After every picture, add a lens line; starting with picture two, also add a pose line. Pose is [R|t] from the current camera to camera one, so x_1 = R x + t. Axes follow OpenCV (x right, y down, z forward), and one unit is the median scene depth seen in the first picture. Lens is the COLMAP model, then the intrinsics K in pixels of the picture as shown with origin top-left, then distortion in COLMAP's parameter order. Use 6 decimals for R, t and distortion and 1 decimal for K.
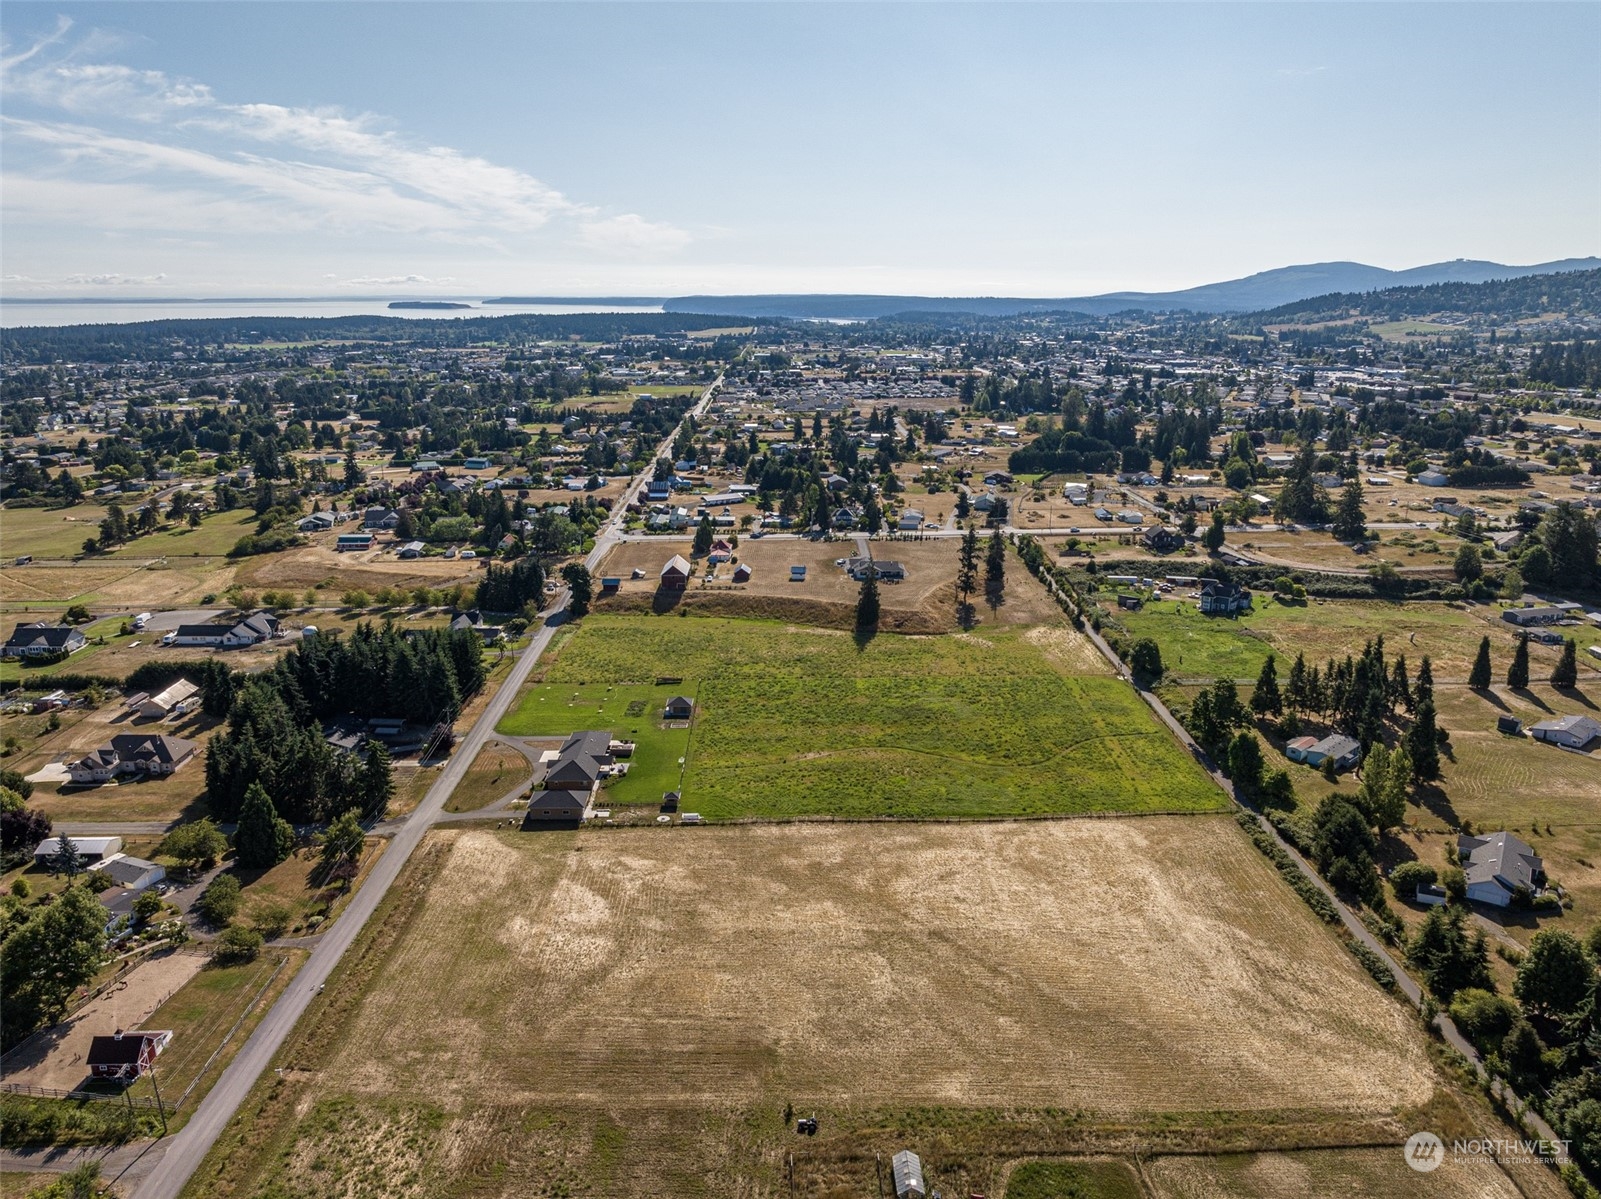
lens RADIAL K [[1135.3, 0, 800.5], [0, 1135.3, 599.5], [0, 0, 1]] dist [-0.027913, 0.013578]
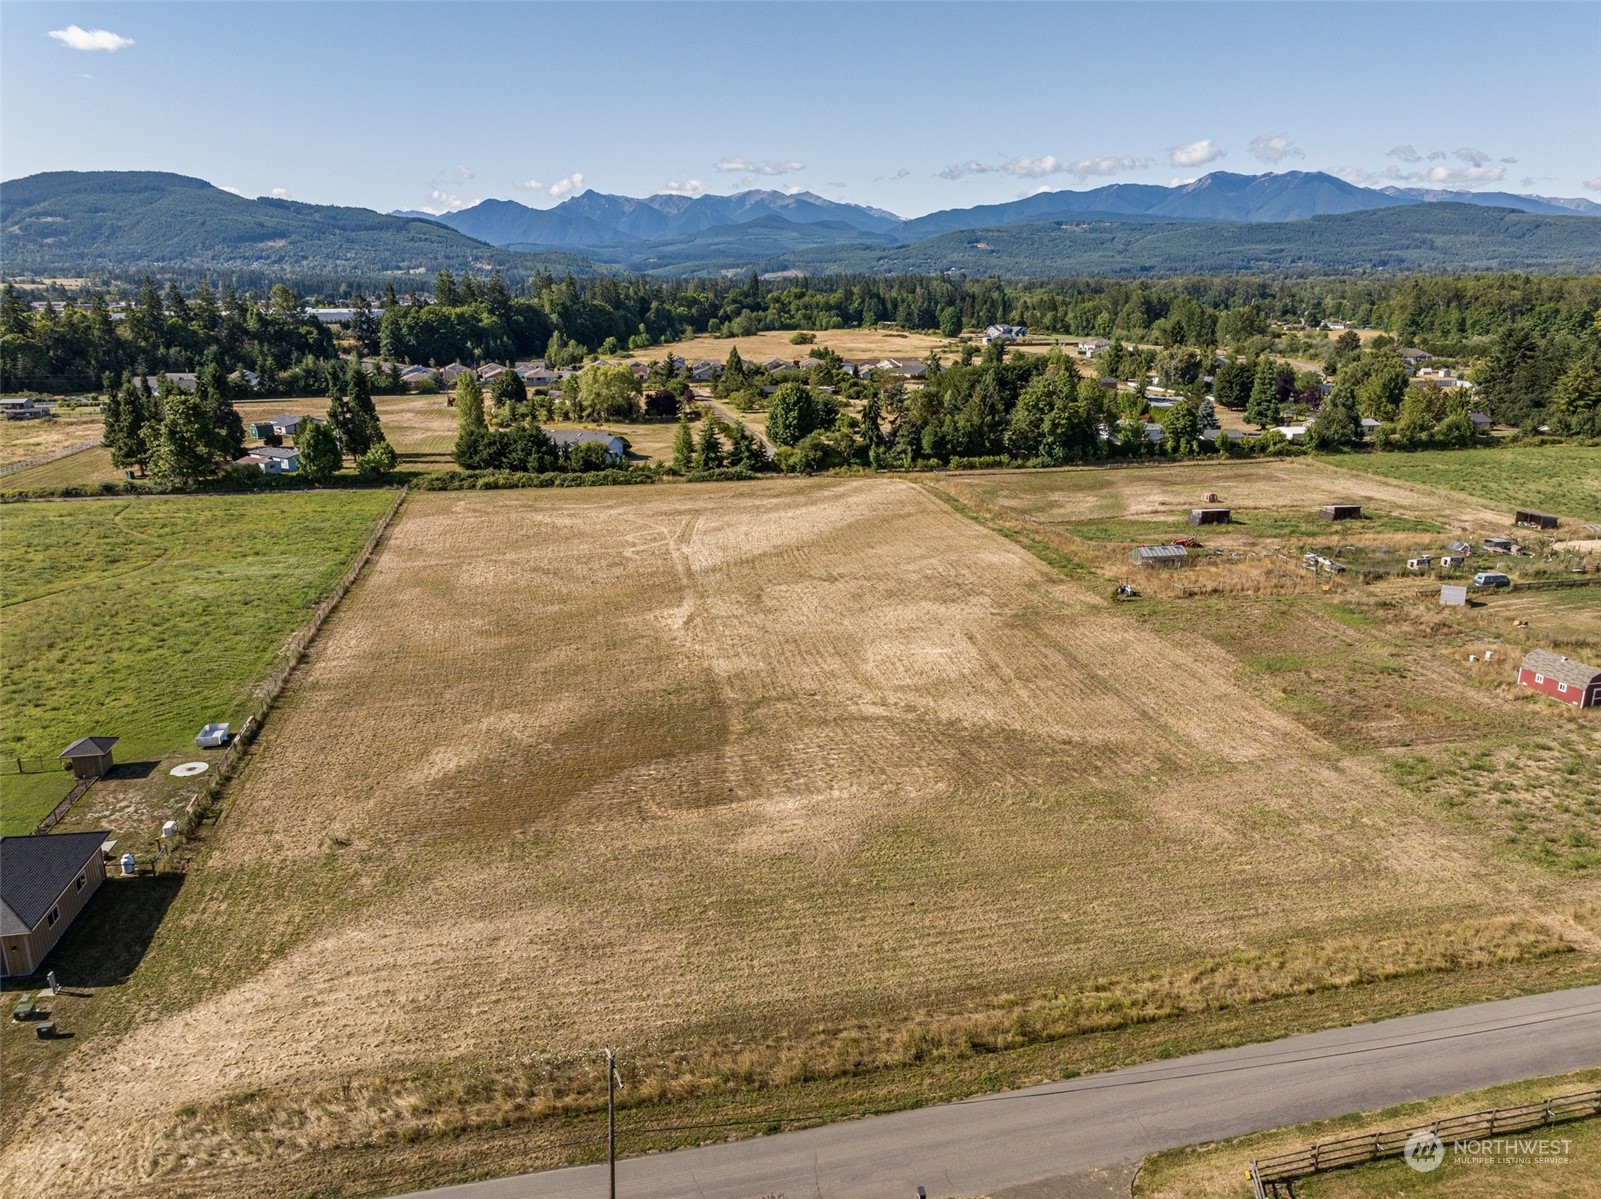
lens RADIAL K [[1126.3, 0, 802.5], [0, 1126.3, 596.6], [0, 0, 1]] dist [-0.030016, 0.017507]
pose [[-0.195493, -0.255400, 0.946865, -0.373774], [0.257273, 0.918324, 0.300819, 0.064376], [-0.946358, 0.302411, -0.113818, 0.640370]]
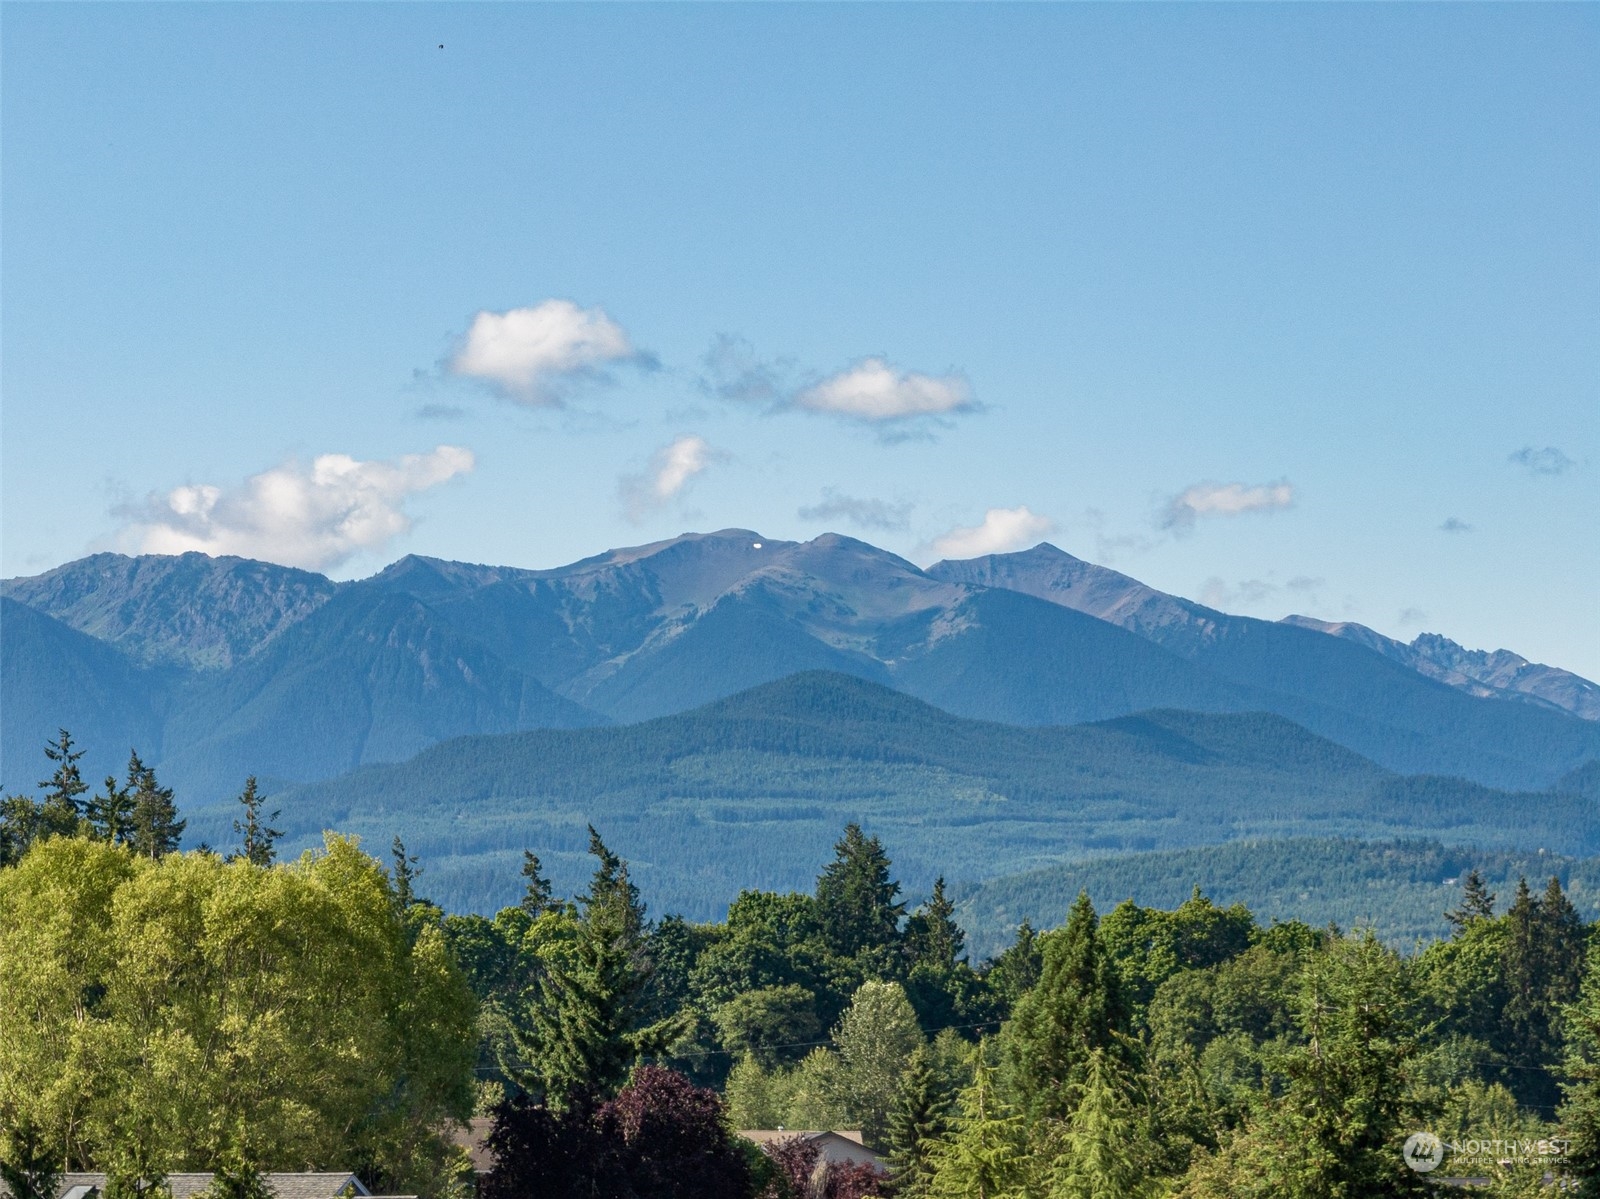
lens RADIAL K [[7426.9, 0, 800.0], [0, 7426.9, 599.5], [0, 0, 1]] dist [0.890796, -12.291550]
pose [[-0.168629, 0.073909, 0.982905, -0.156118], [0.249701, 0.967860, -0.029938, 0.141451], [-0.953527, 0.240384, -0.181664, 0.702902]]
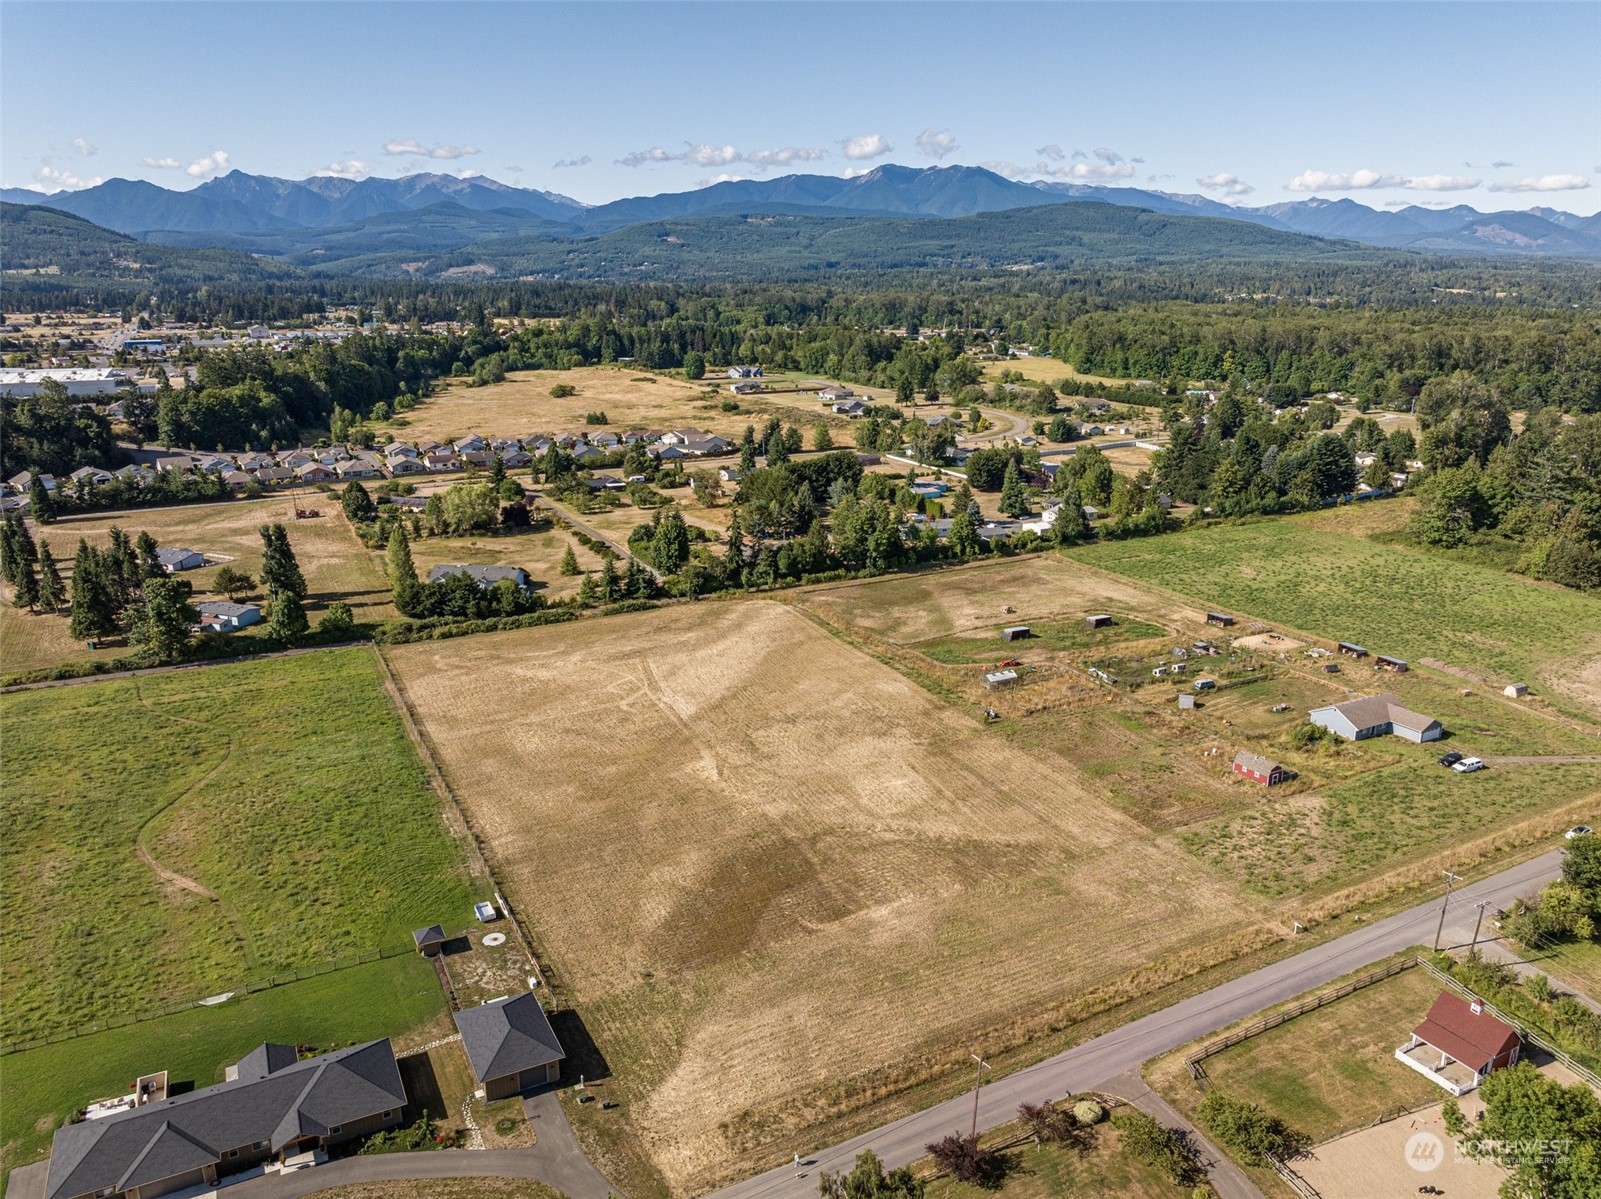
lens RADIAL K [[1135.3, 0, 800.5], [0, 1135.3, 599.5], [0, 0, 1]] dist [-0.027913, 0.013578]
pose [[-0.445487, -0.242858, 0.861720, -0.485609], [0.236199, 0.896523, 0.374776, -0.102696], [-0.863569, 0.370495, -0.342027, 0.764231]]
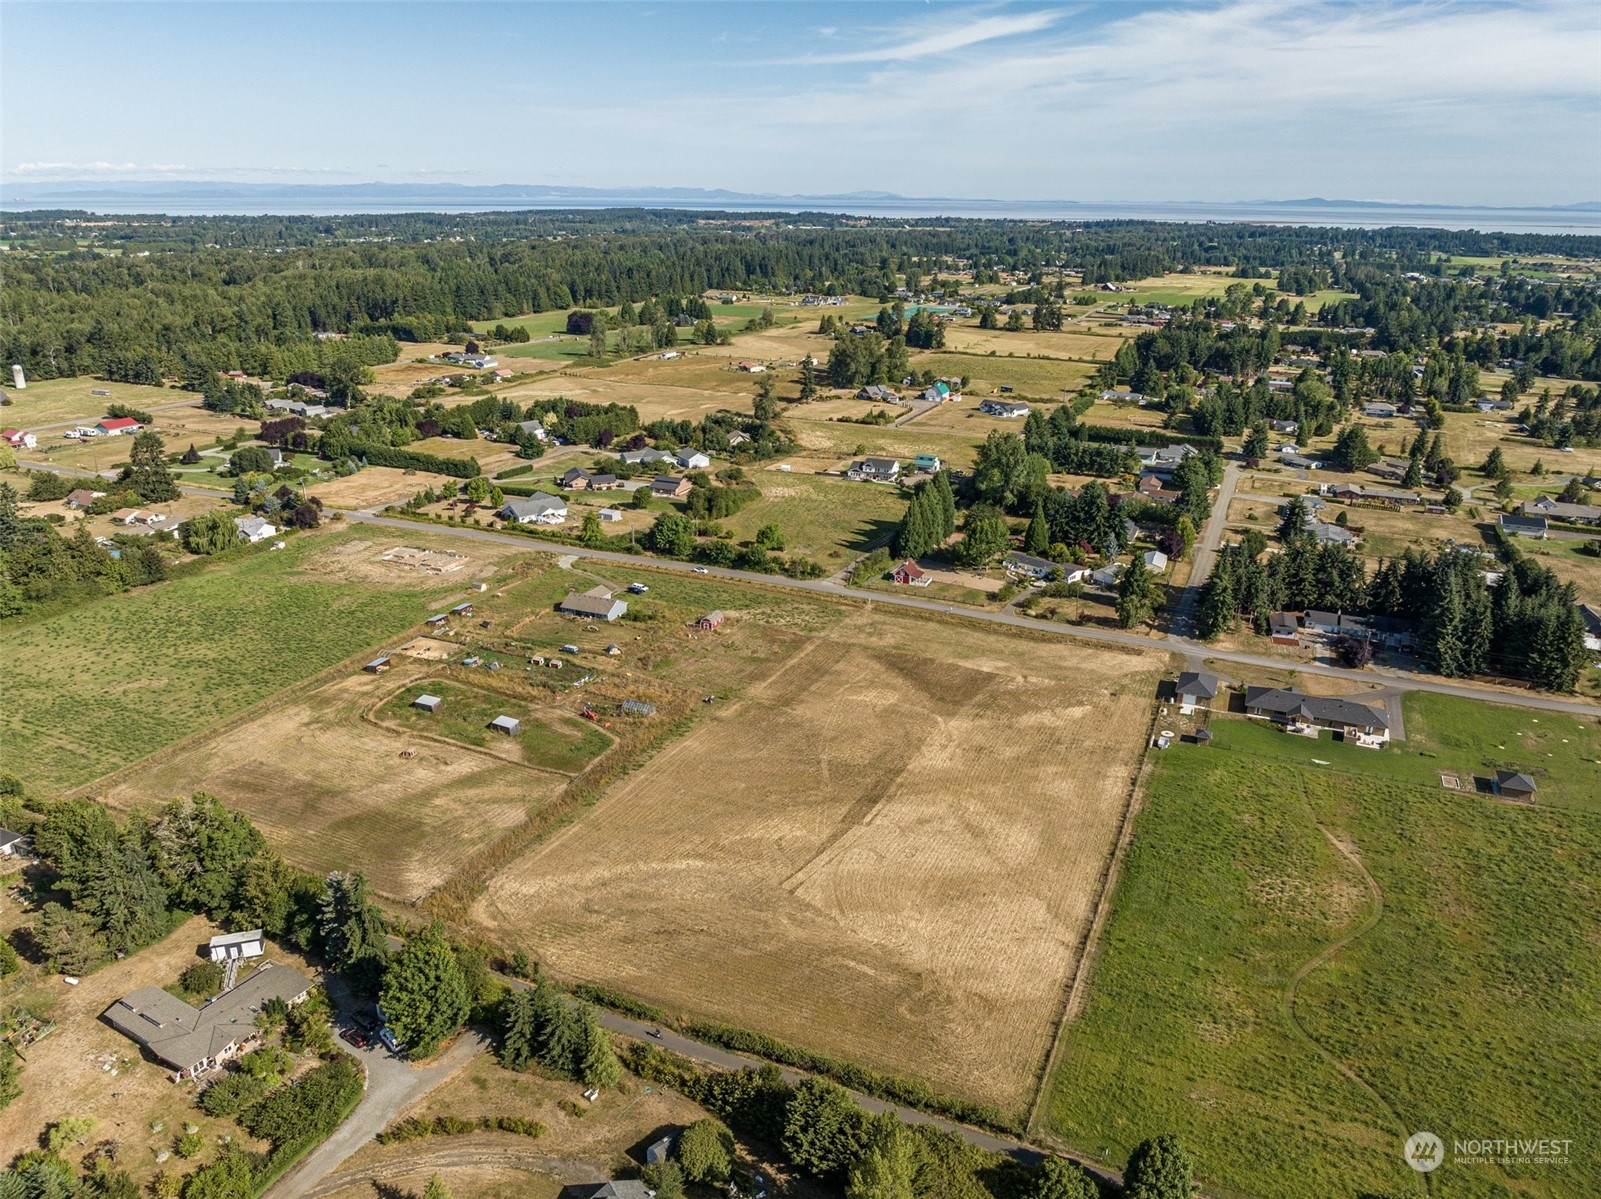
lens RADIAL K [[1126.3, 0, 802.5], [0, 1126.3, 596.6], [0, 0, 1]] dist [-0.030016, 0.017507]
pose [[-0.414924, 0.303510, -0.857741, 0.632273], [-0.247565, 0.869494, 0.427425, -0.196039], [0.875528, 0.389695, -0.285636, 0.730028]]
